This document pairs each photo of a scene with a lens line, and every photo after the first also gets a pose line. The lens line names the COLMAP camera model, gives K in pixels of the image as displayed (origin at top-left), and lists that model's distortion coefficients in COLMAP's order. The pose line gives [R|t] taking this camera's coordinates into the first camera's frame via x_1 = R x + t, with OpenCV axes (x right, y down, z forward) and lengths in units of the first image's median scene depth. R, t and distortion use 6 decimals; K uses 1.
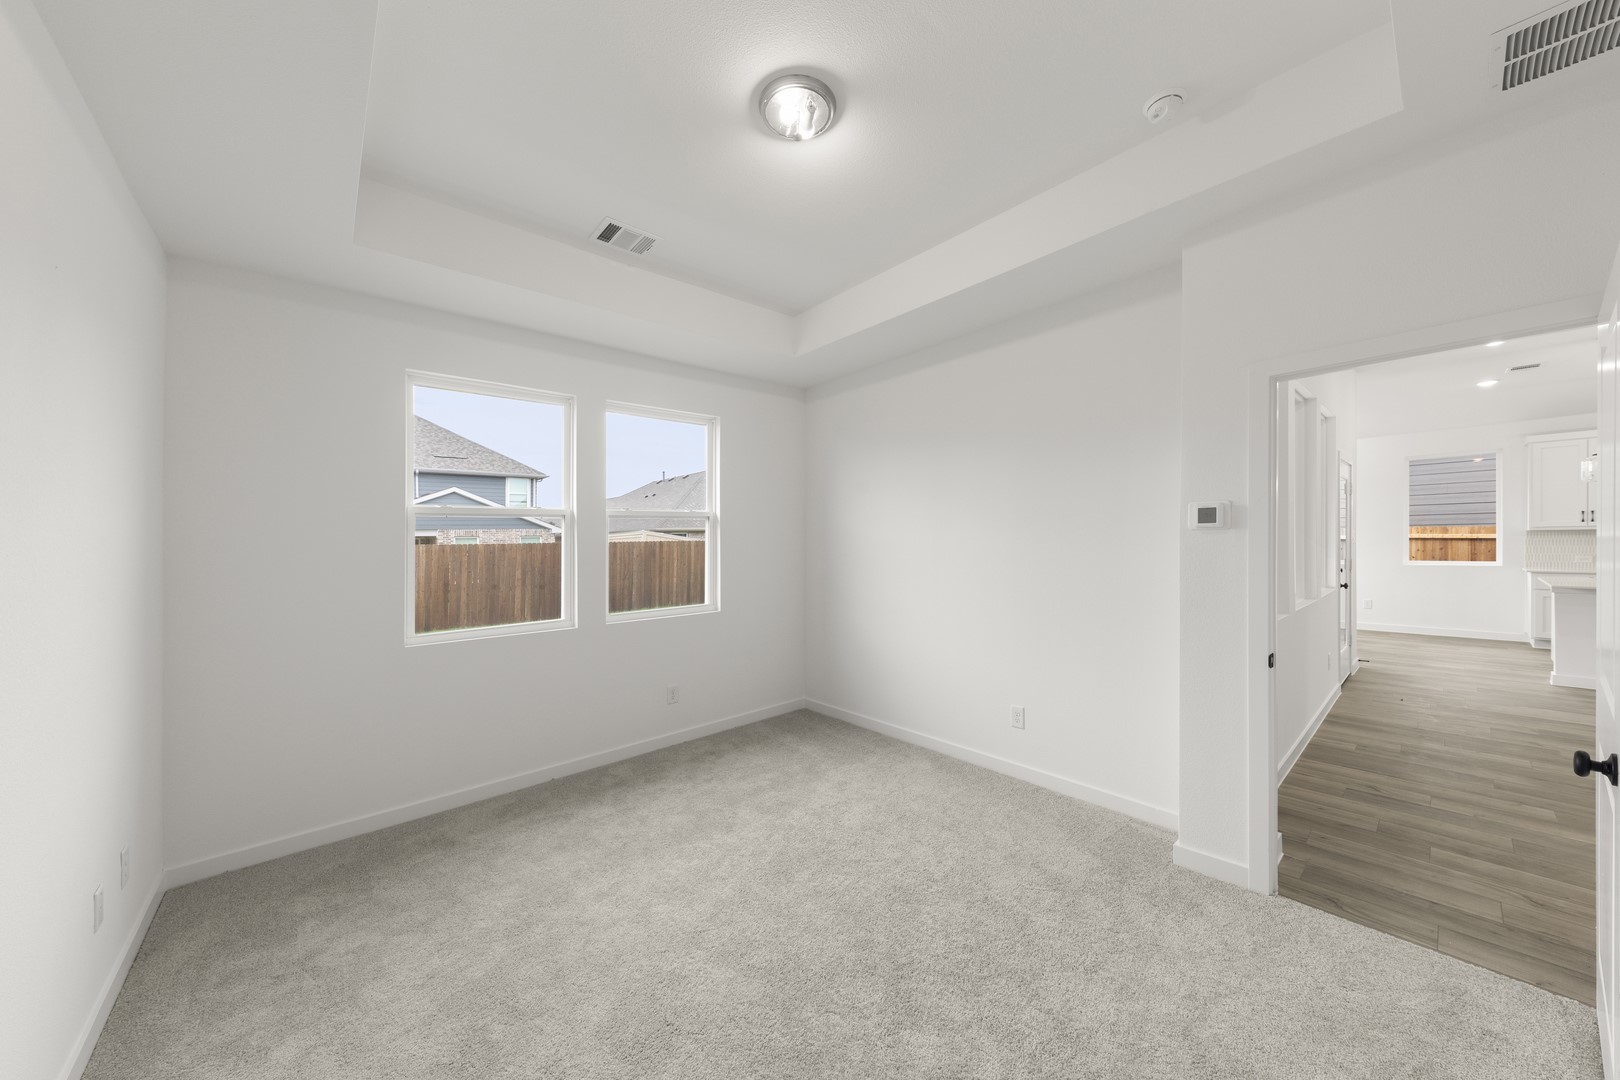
lens RADIAL K [[560.3, 0, 841.4], [0, 560.3, 539.6], [0, 0, 1]] dist [0.006217, -0.001770]
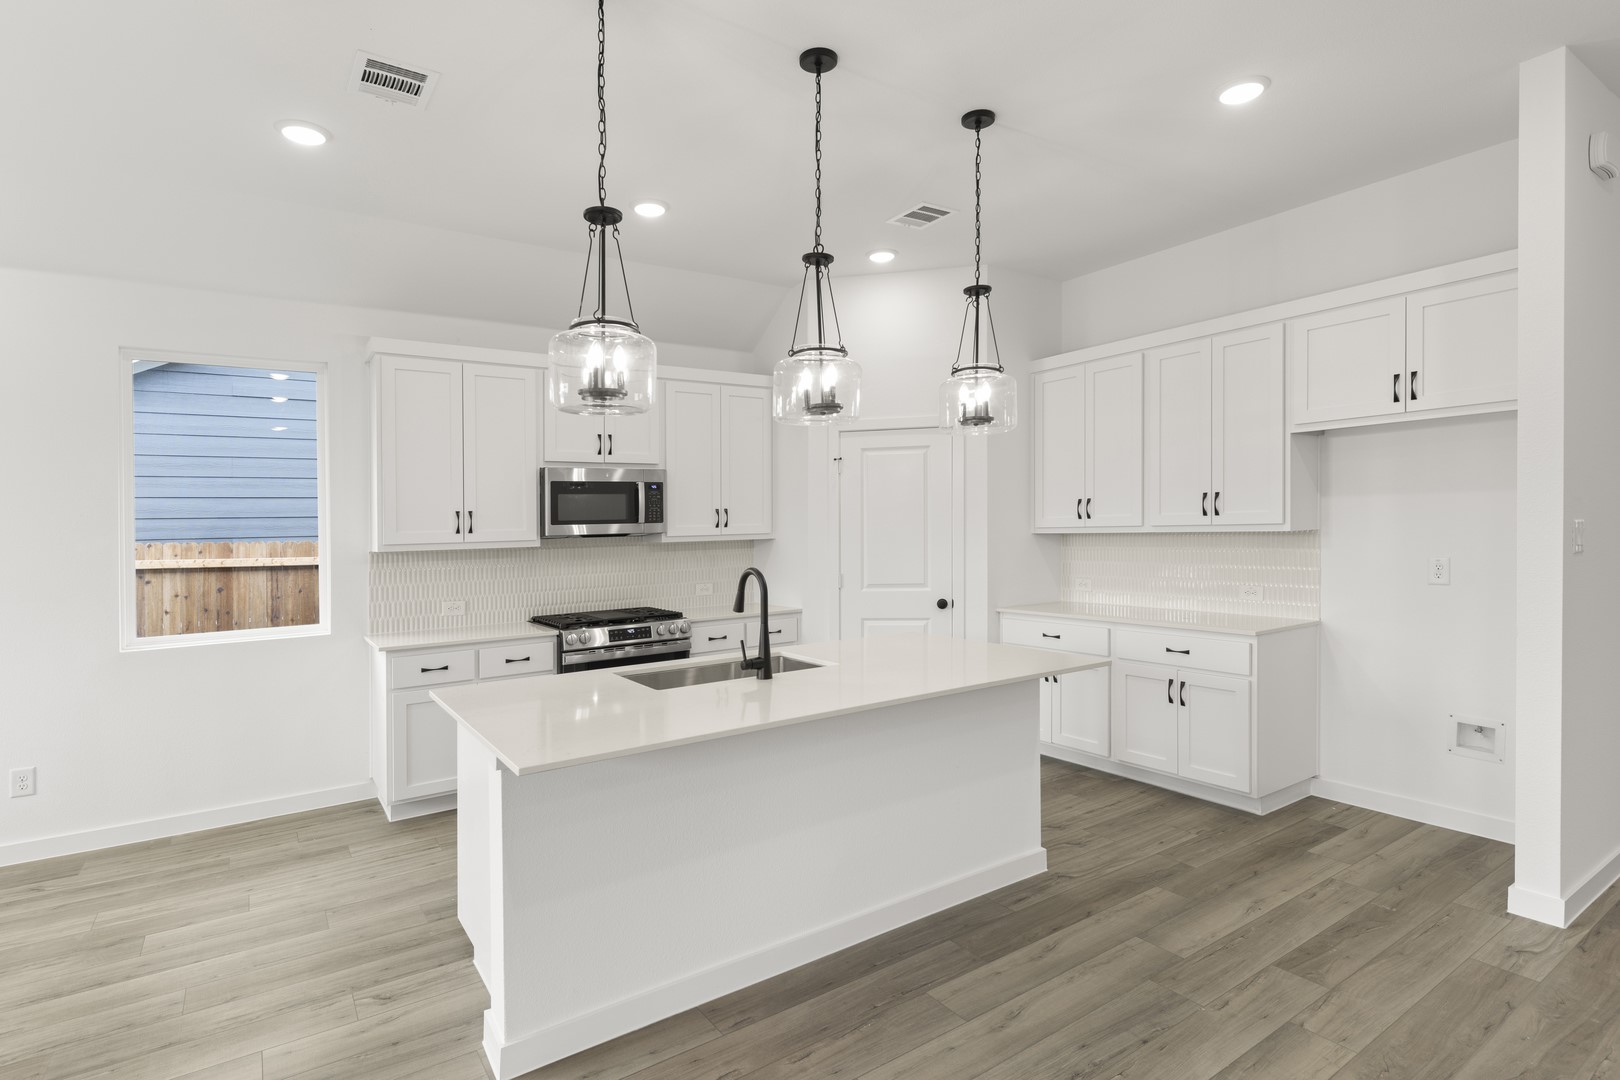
lens RADIAL K [[802.1, 0, 796.0], [0, 802.1, 528.0], [0, 0, 1]] dist [0.012846, -0.007728]
pose [[0.148060, 0.016707, 0.988837, 0.472772], [0.021242, 0.999573, -0.020069, -0.011584], [-0.988750, 0.023976, 0.147642, 0.426628]]
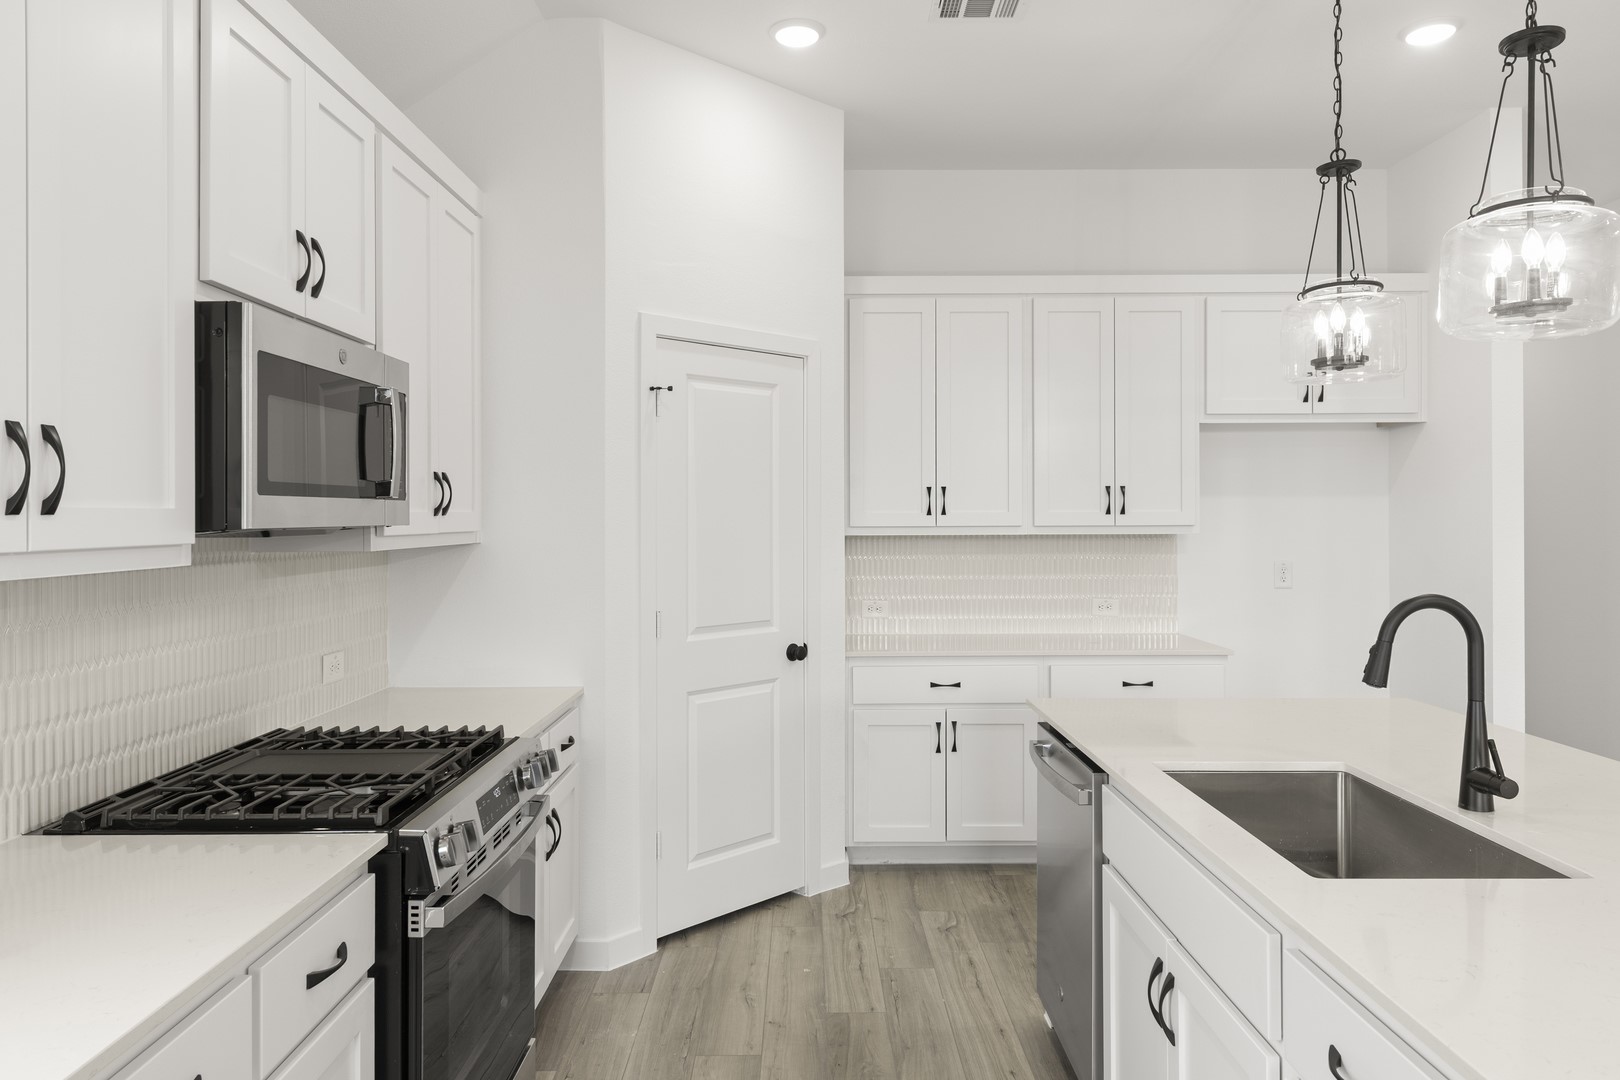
lens RADIAL K [[1060.5, 0, 815.7], [0, 1060.5, 527.7], [0, 0, 1]] dist [-0.002662, -0.003066]
pose [[-0.737381, 0.018034, 0.675236, 0.736320], [0.020320, 0.999783, -0.004511, -0.017269], [-0.675171, 0.010394, -0.737588, 0.726275]]
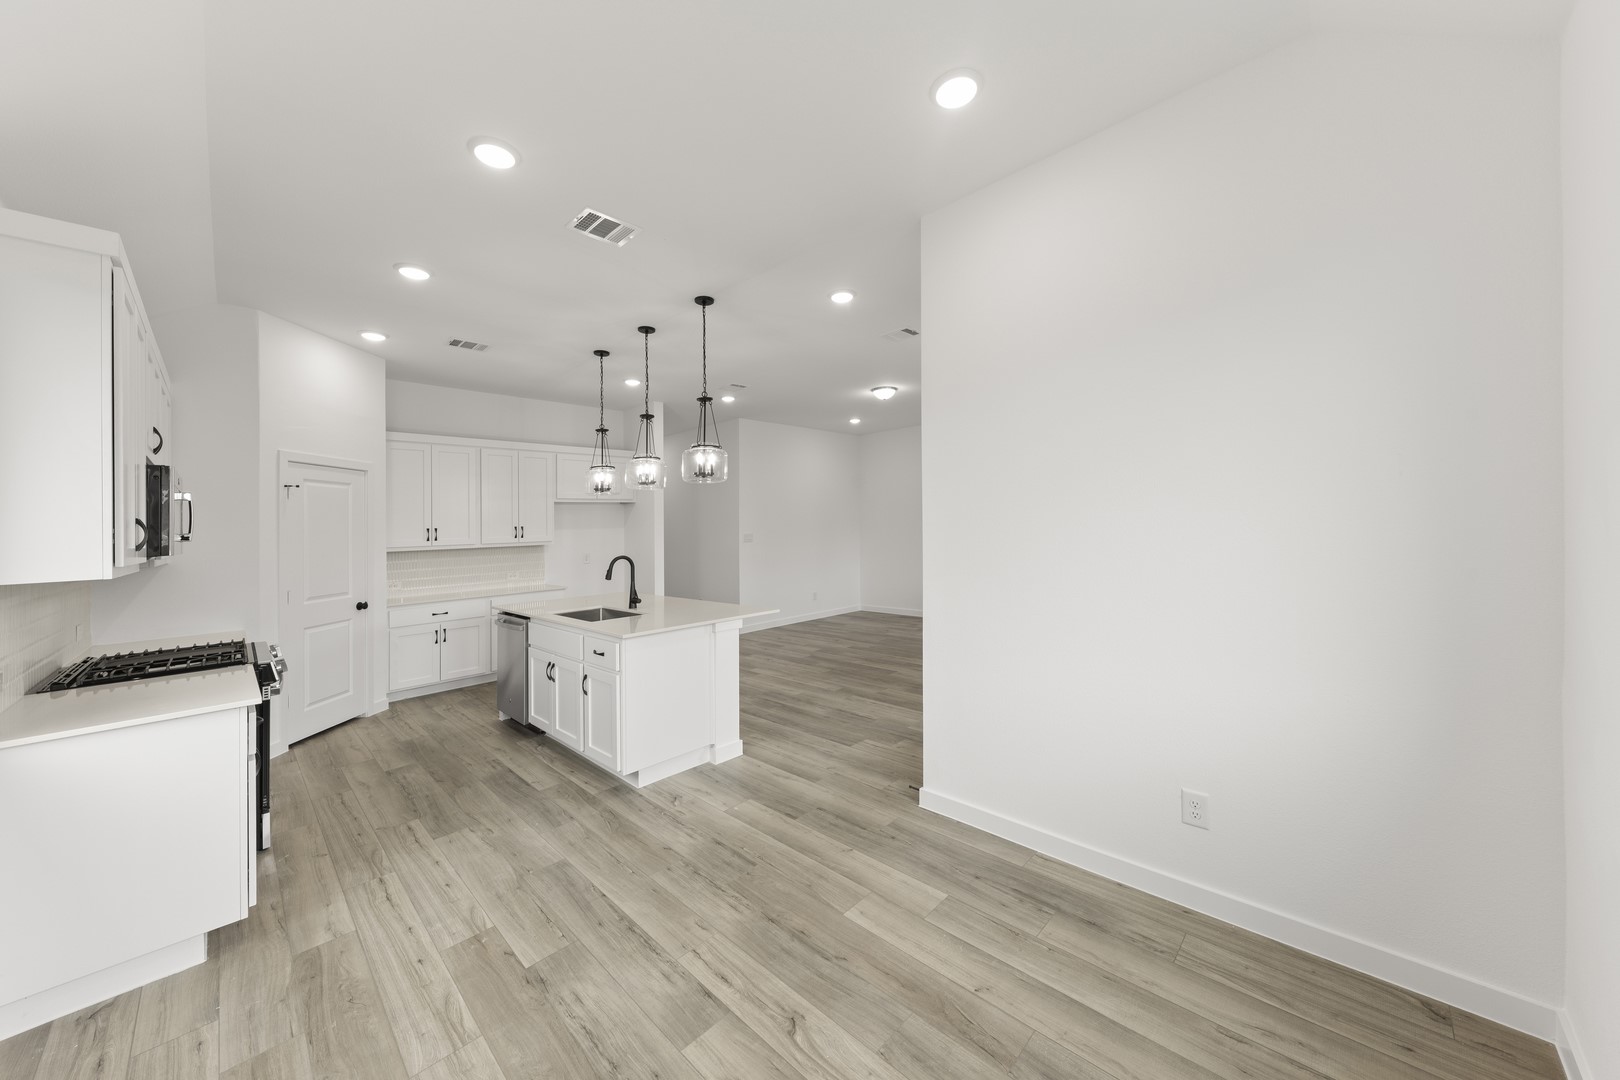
lens RADIAL K [[560.3, 0, 839.4], [0, 560.3, 491.1], [0, 0, 1]] dist [0.006217, -0.001770]
pose [[-0.994296, 0.048314, -0.095090, 0.652599], [0.054500, 0.996488, -0.063566, -0.015484], [0.091685, -0.068386, -0.993437, 0.961330]]
